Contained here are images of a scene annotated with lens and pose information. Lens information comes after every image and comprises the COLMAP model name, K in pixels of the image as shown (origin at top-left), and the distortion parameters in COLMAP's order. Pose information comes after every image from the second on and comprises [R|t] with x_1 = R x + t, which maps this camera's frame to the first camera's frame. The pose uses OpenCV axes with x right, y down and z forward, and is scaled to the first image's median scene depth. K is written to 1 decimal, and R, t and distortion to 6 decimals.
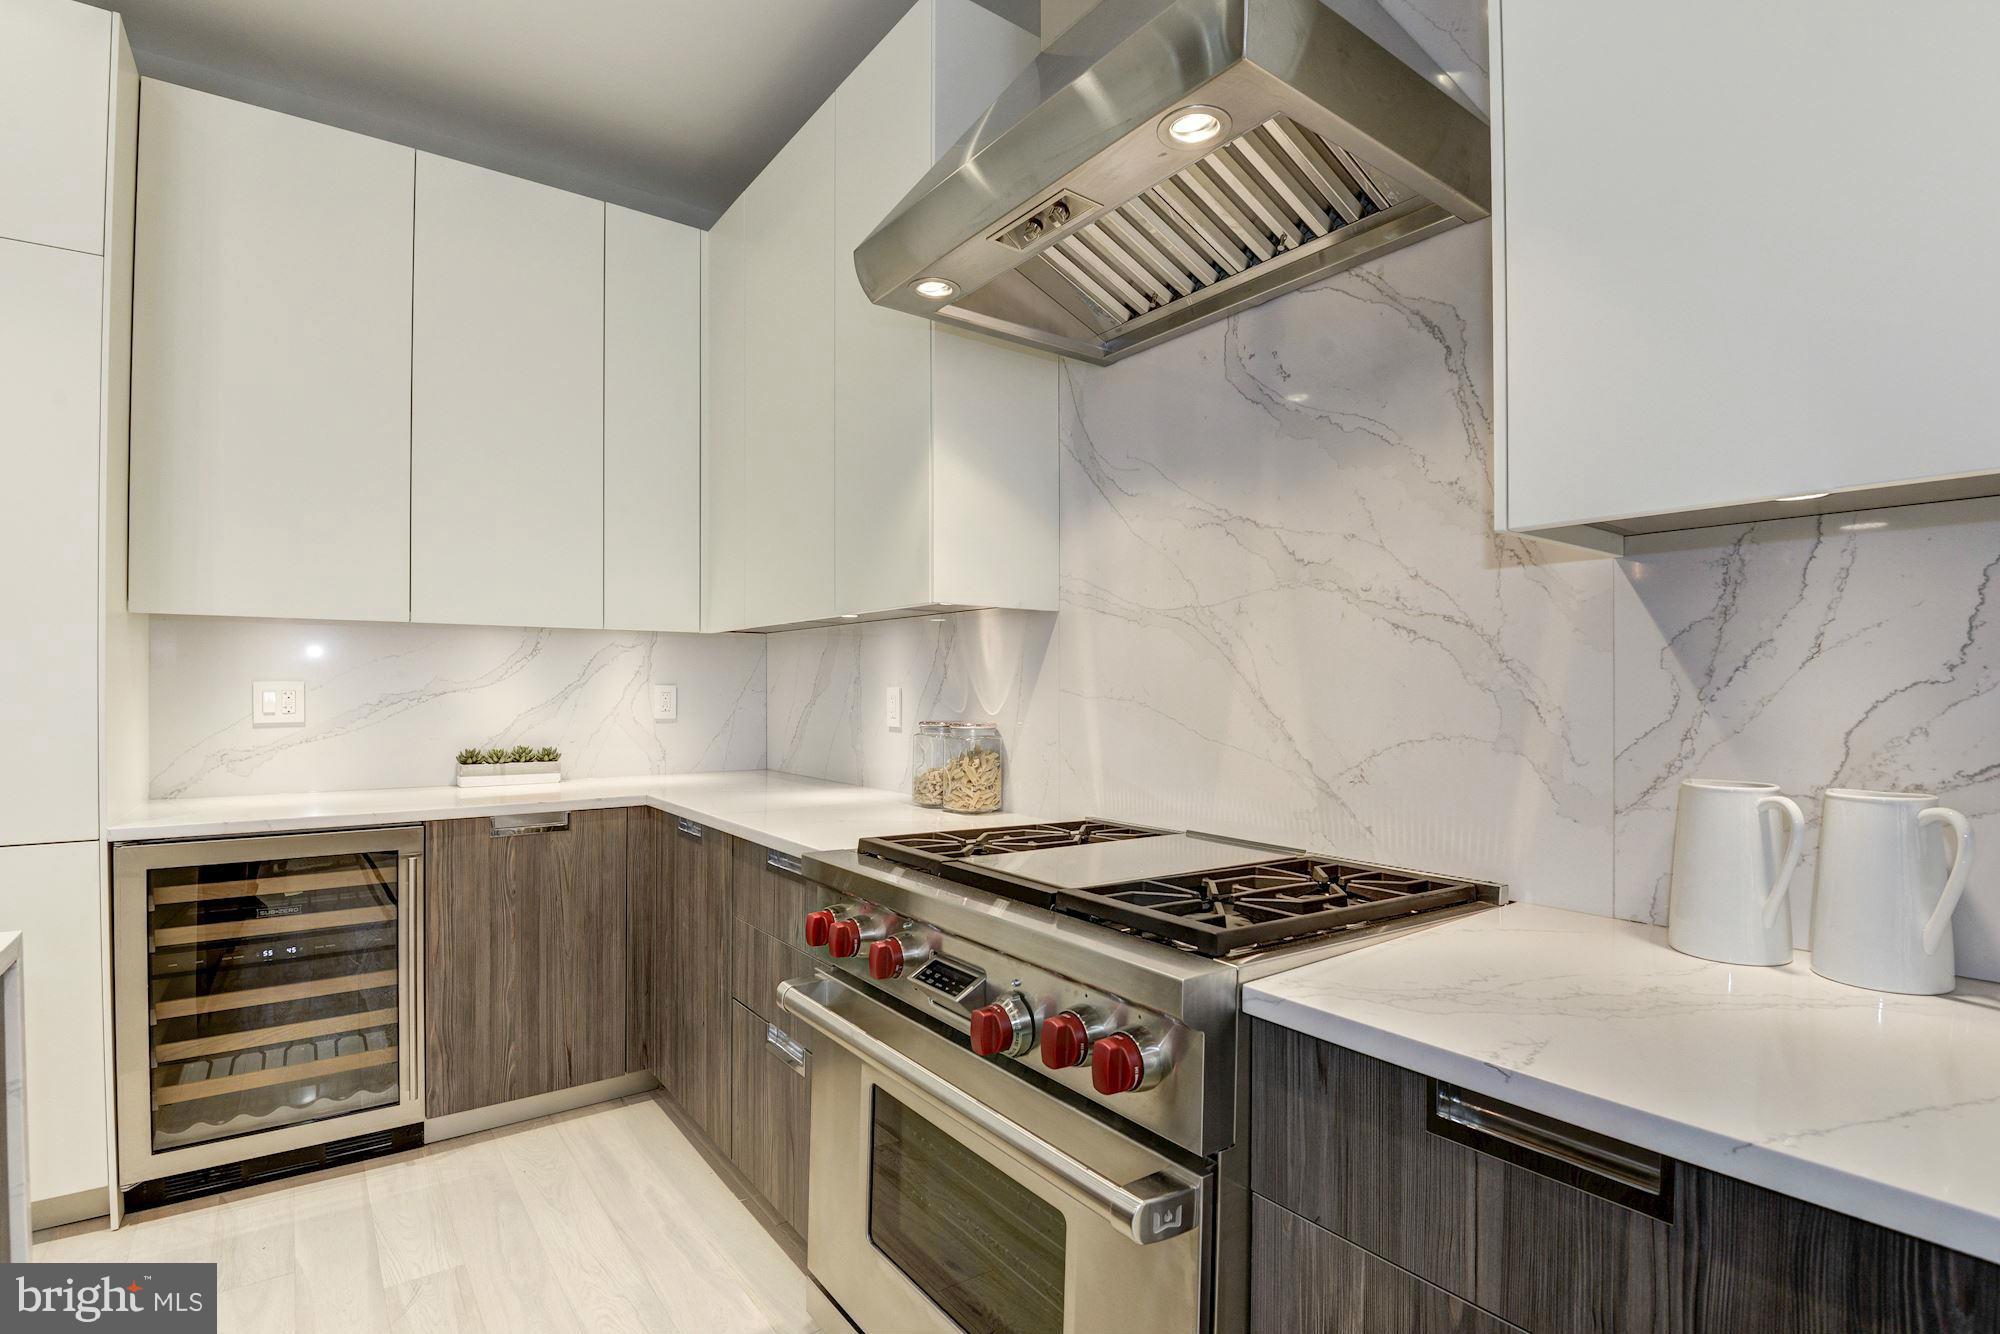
lens RADIAL K [[938.3, 0, 992.6], [0, 938.3, 681.4], [0, 0, 1]] dist [0.016635, -0.029896]
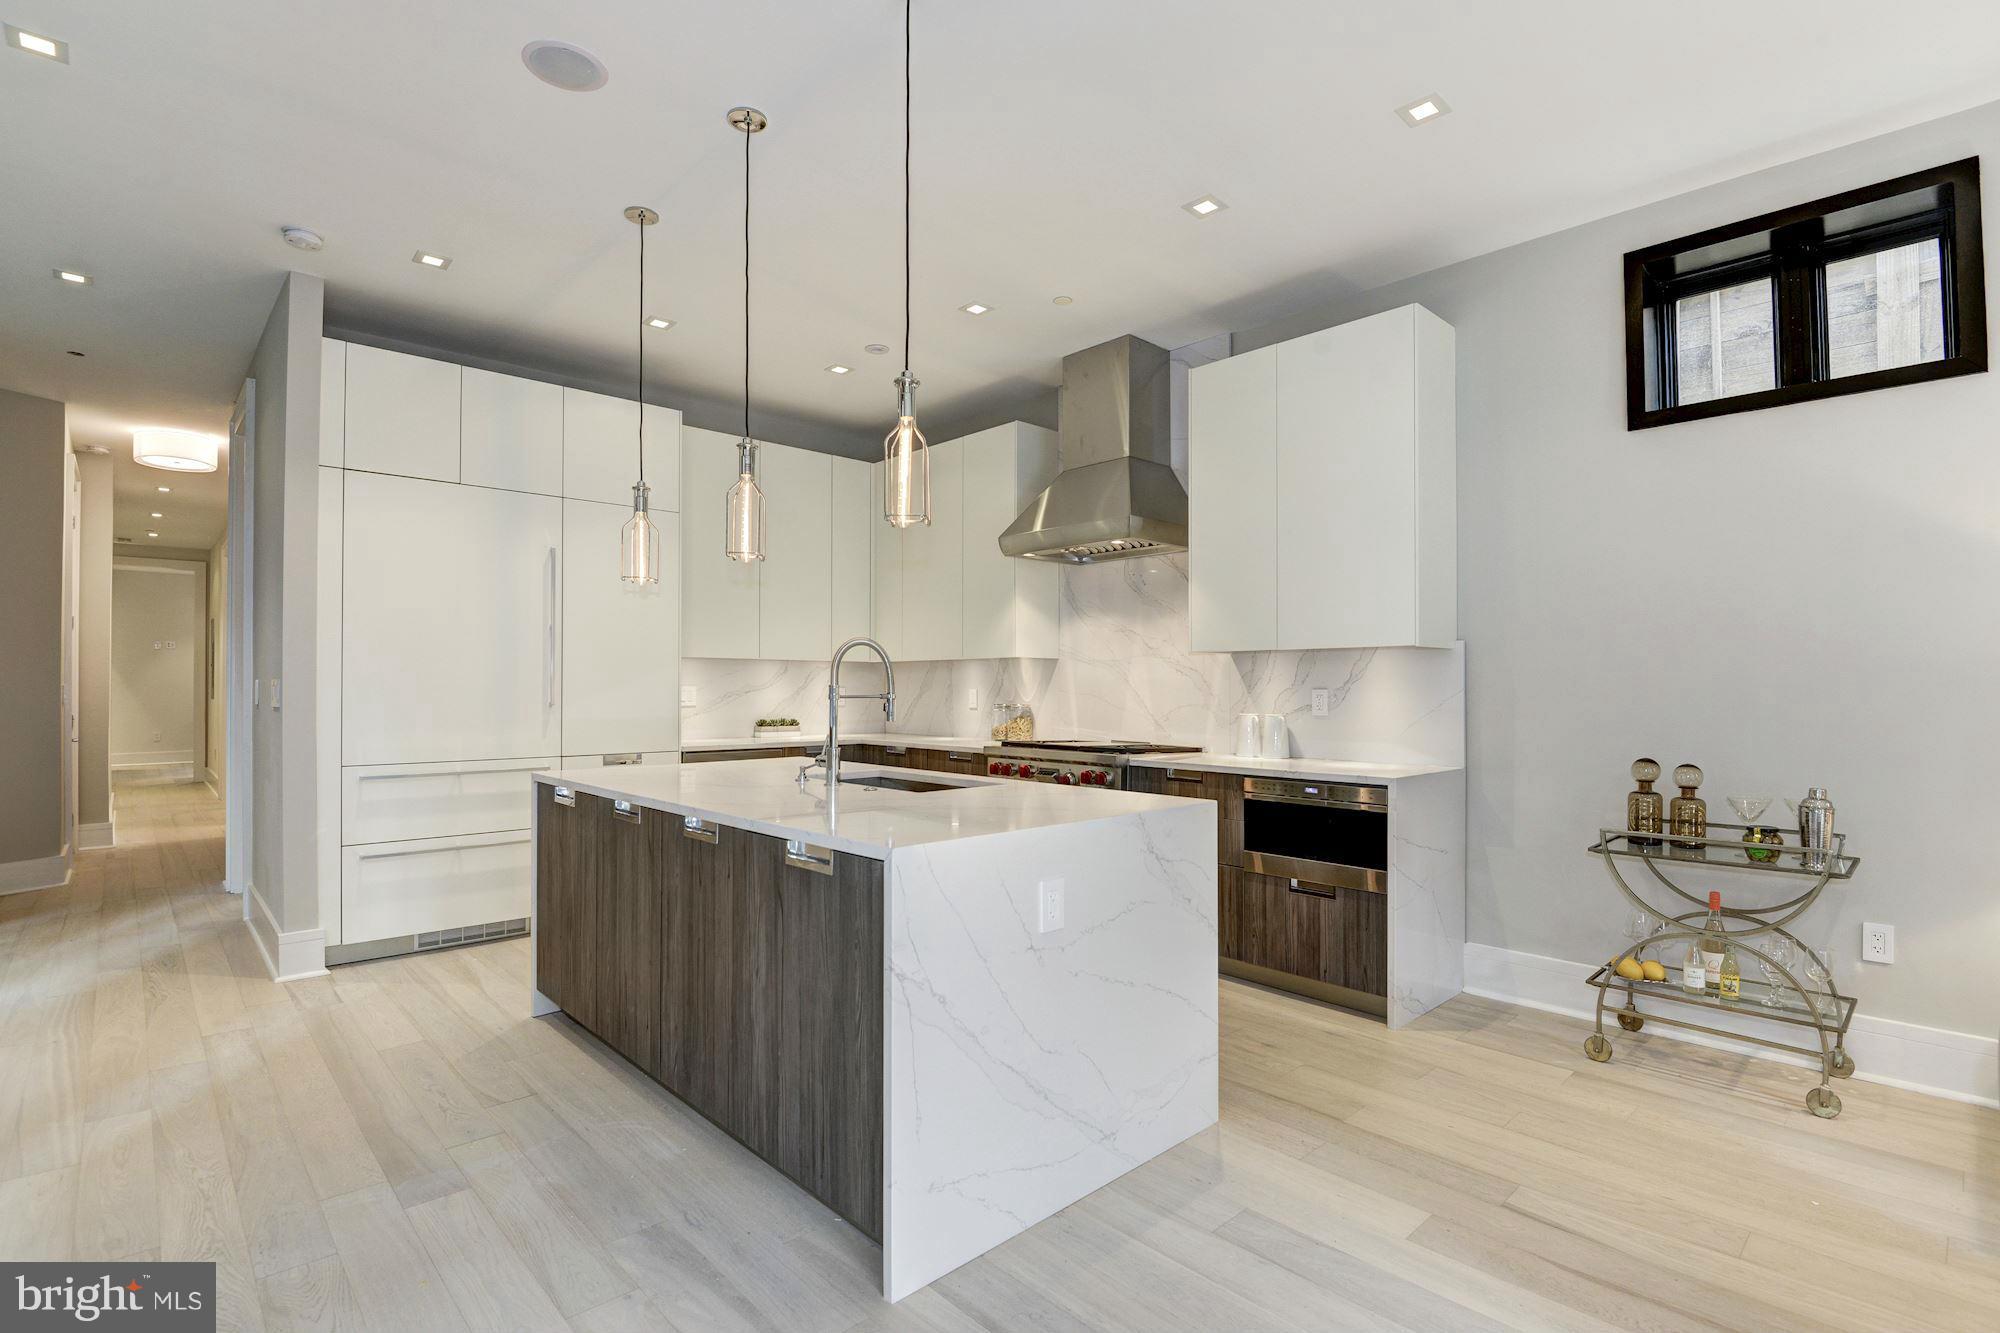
lens RADIAL K [[972.4, 0, 1000.0], [0, 972.4, 666.5], [0, 0, 1]] dist [-0.002208, -0.000478]
pose [[0.992077, 0.003684, 0.125580, -0.418276], [-0.001810, 0.999885, -0.015031, -0.015467], [-0.125621, 0.014684, 0.991970, -1.580228]]
